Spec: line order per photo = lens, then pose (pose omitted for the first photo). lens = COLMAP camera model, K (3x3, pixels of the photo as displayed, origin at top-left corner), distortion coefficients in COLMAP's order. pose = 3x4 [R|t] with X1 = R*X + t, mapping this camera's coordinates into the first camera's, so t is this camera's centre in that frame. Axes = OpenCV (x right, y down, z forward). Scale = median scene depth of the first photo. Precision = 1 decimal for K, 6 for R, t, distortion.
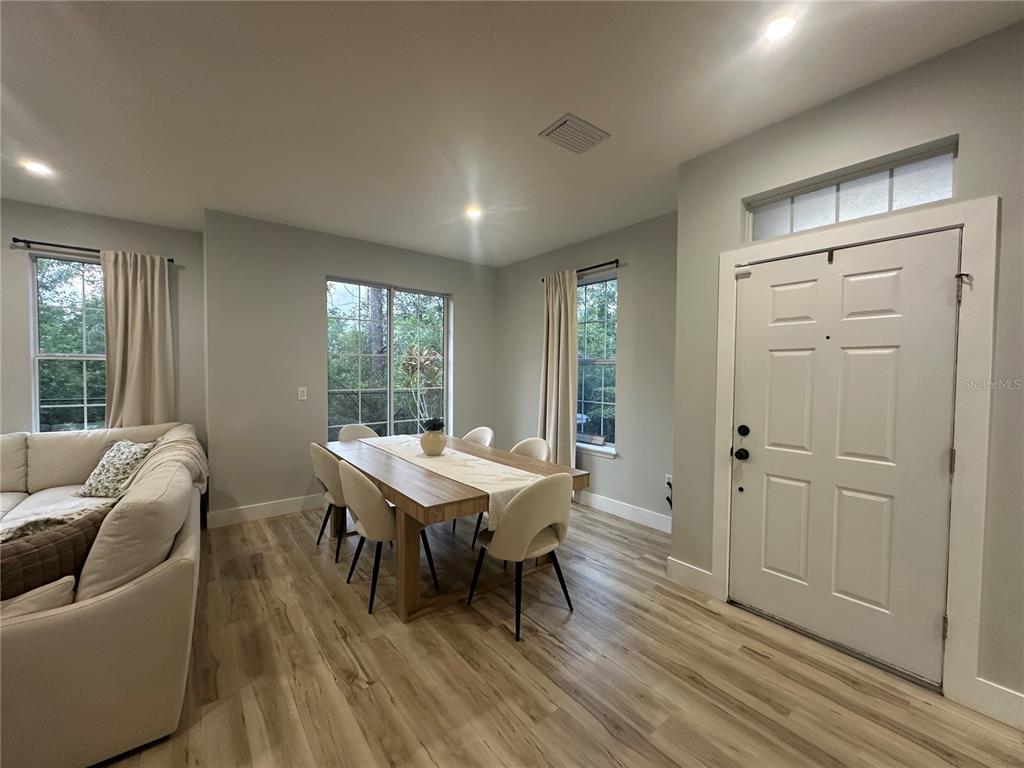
lens RADIAL K [[409.2, 0, 511.4], [0, 409.2, 383.6], [0, 0, 1]] dist [0.003163, 0.000293]
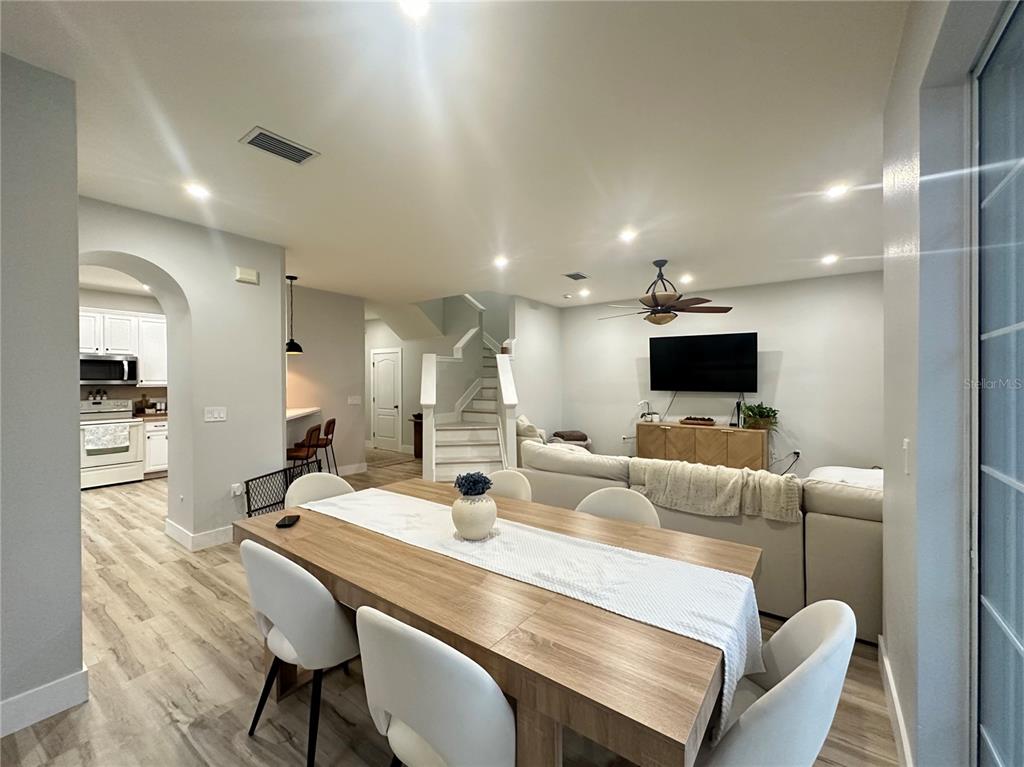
lens RADIAL K [[409.2, 0, 512.4], [0, 409.2, 381.2], [0, 0, 1]] dist [0.003163, 0.000293]
pose [[-0.958138, -0.009536, -0.286147, -0.104365], [-0.014841, 0.999756, 0.016377, -0.082681], [0.285921, 0.019938, -0.958046, 2.261767]]
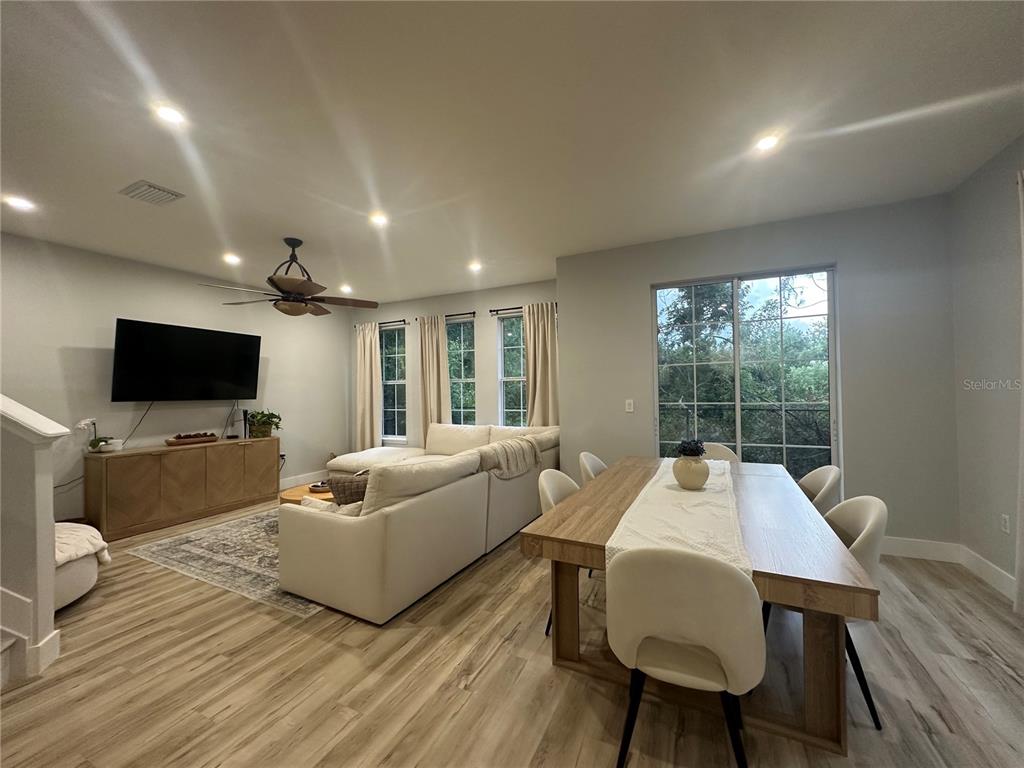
lens RADIAL K [[409.2, 0, 509.0], [0, 409.2, 385.6], [0, 0, 1]] dist [0.003163, 0.000293]
pose [[0.409353, -0.025168, -0.912029, 0.548064], [0.003994, 0.999659, -0.025794, -0.000236], [0.912367, 0.006916, 0.409314, 0.559083]]
